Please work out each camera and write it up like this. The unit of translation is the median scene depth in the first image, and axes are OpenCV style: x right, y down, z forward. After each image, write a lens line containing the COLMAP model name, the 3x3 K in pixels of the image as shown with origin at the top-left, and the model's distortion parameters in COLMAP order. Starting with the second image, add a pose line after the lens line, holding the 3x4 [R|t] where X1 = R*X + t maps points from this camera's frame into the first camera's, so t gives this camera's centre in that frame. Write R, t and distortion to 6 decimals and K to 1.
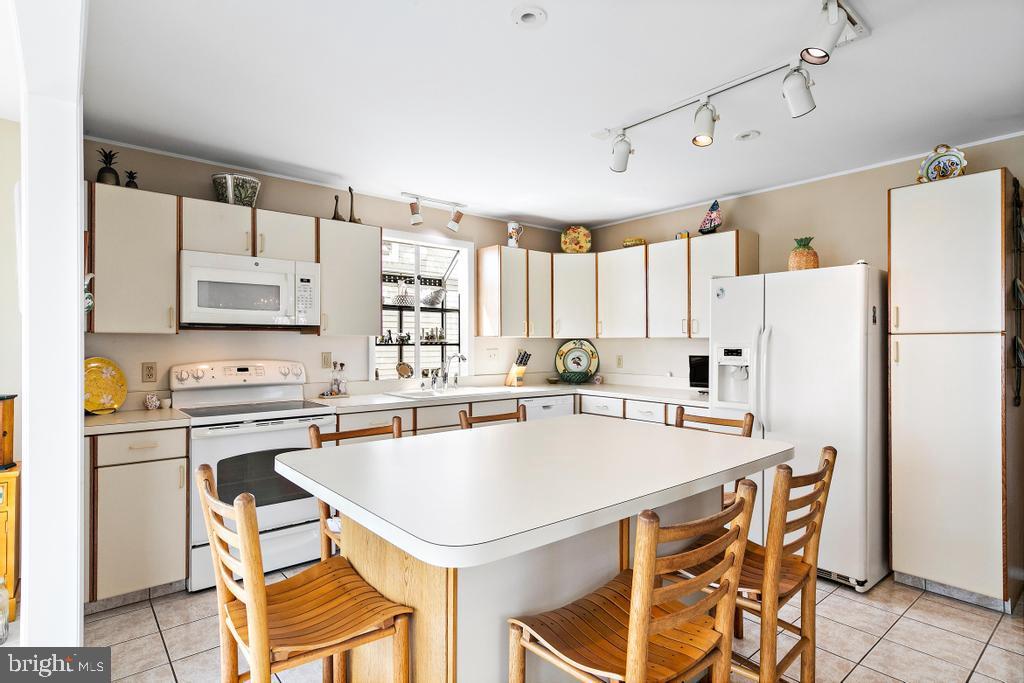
lens RADIAL K [[539.4, 0, 507.4], [0, 539.4, 343.8], [0, 0, 1]] dist [0.003058, 0.001033]
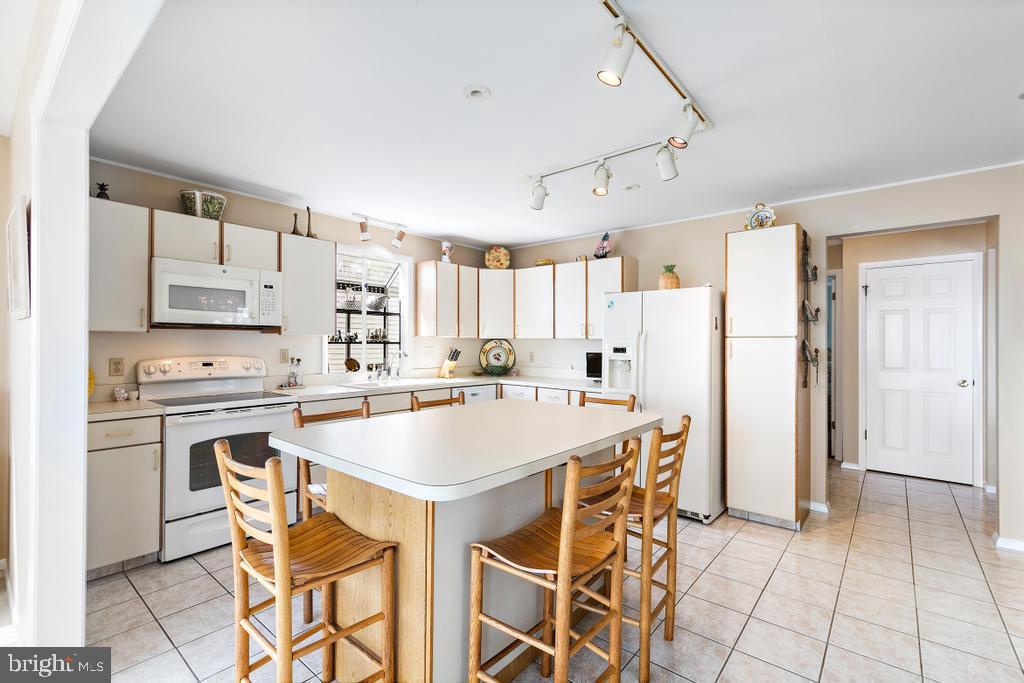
lens RADIAL K [[465.2, 0, 512.0], [0, 465.2, 341.5], [0, 0, 1]] dist [0.000912, 0.000211]
pose [[0.984164, 0.005881, 0.177163, -0.043122], [-0.005454, 0.999981, -0.002896, -0.000489], [-0.177177, 0.001884, 0.984177, -0.073033]]
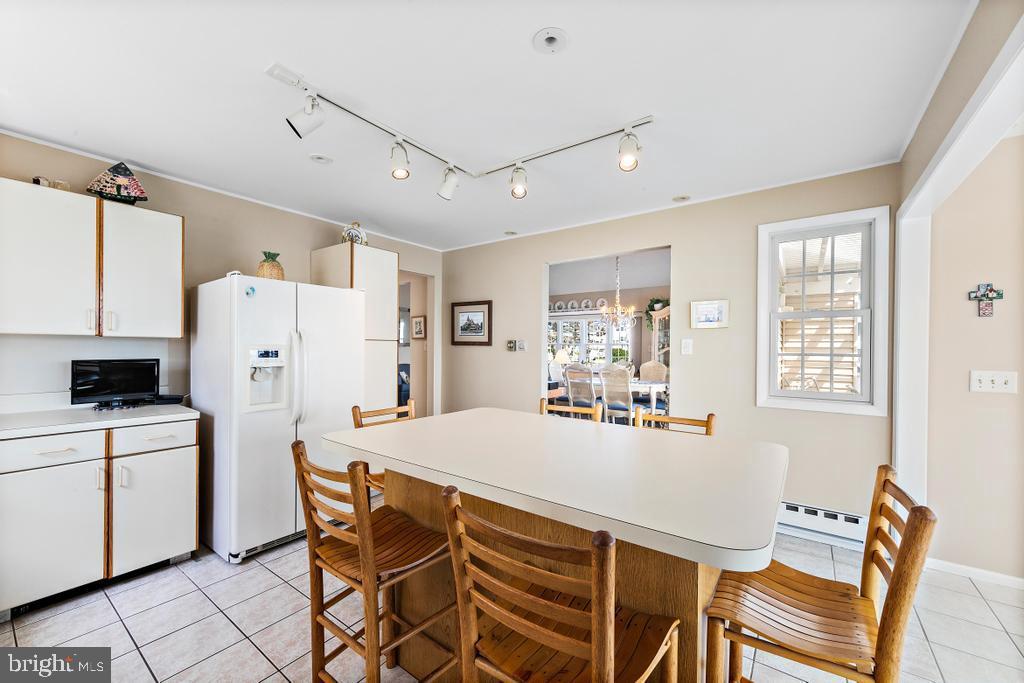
lens RADIAL K [[408.0, 0, 511.9], [0, 408.0, 346.4], [0, 0, 1]] dist [0.009617, 0.000029]
pose [[-0.238564, -0.005076, 0.971113, -0.434665], [-0.011089, 0.999935, 0.002502, -0.005375], [-0.971063, -0.010171, -0.238605, 0.750234]]
